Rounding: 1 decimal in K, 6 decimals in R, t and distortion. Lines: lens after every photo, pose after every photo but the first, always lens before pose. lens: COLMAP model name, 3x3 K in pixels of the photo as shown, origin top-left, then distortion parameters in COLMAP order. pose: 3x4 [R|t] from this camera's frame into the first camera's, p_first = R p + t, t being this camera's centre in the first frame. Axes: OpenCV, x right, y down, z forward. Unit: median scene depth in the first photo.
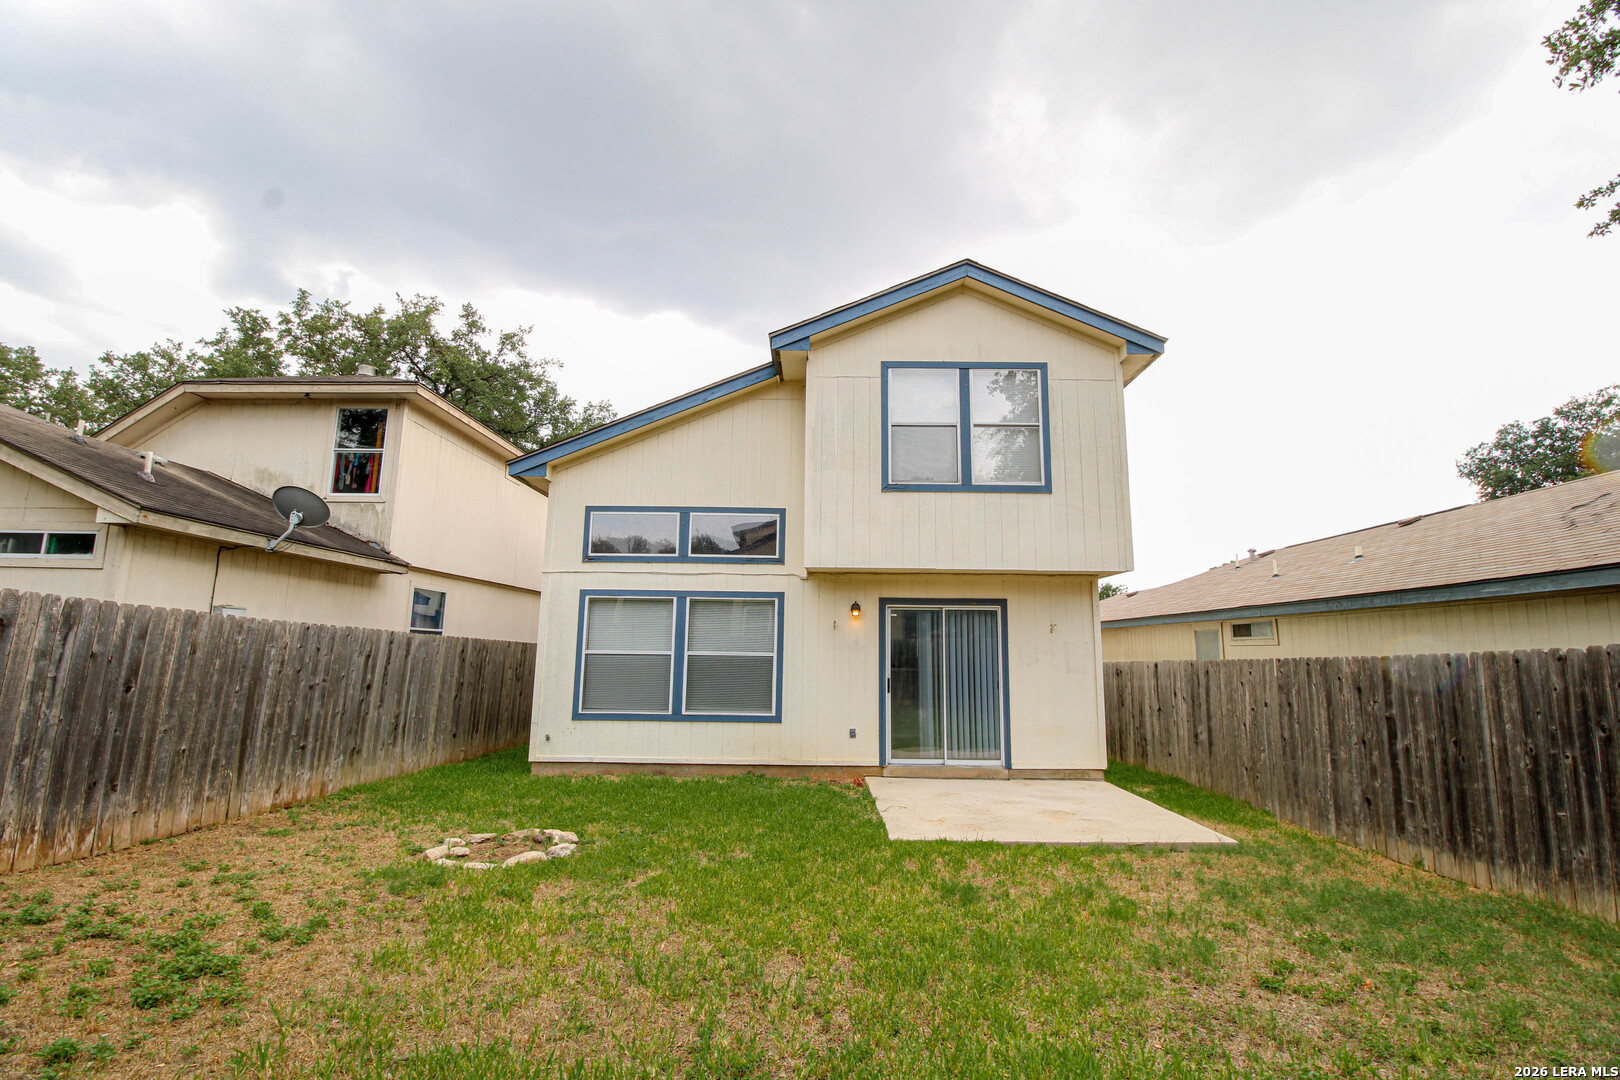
lens RADIAL K [[752.6, 0, 822.9], [0, 752.6, 531.2], [0, 0, 1]] dist [-0.003458, -0.012264]
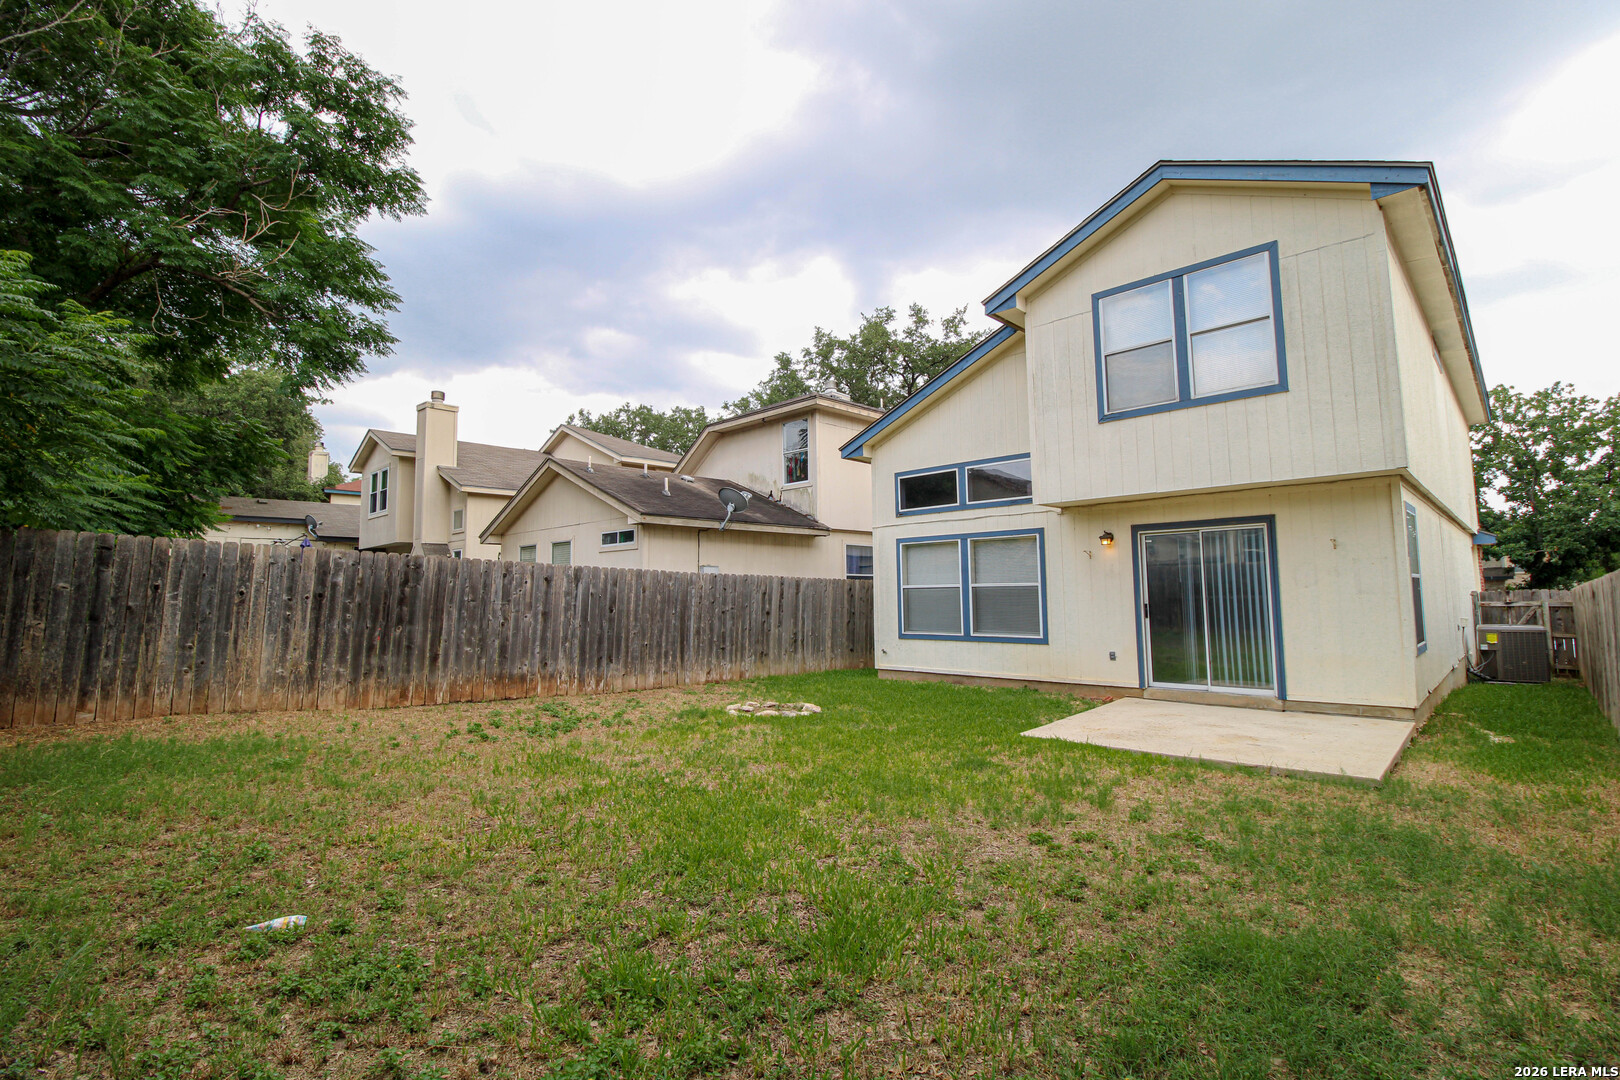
lens RADIAL K [[752.6, 0, 819.1], [0, 752.6, 536.9], [0, 0, 1]] dist [-0.003458, -0.012264]
pose [[0.723032, -0.074553, -0.686780, 0.535956], [0.130272, 0.991037, 0.029568, 0.022265], [0.678421, -0.110847, 0.726263, -0.023694]]
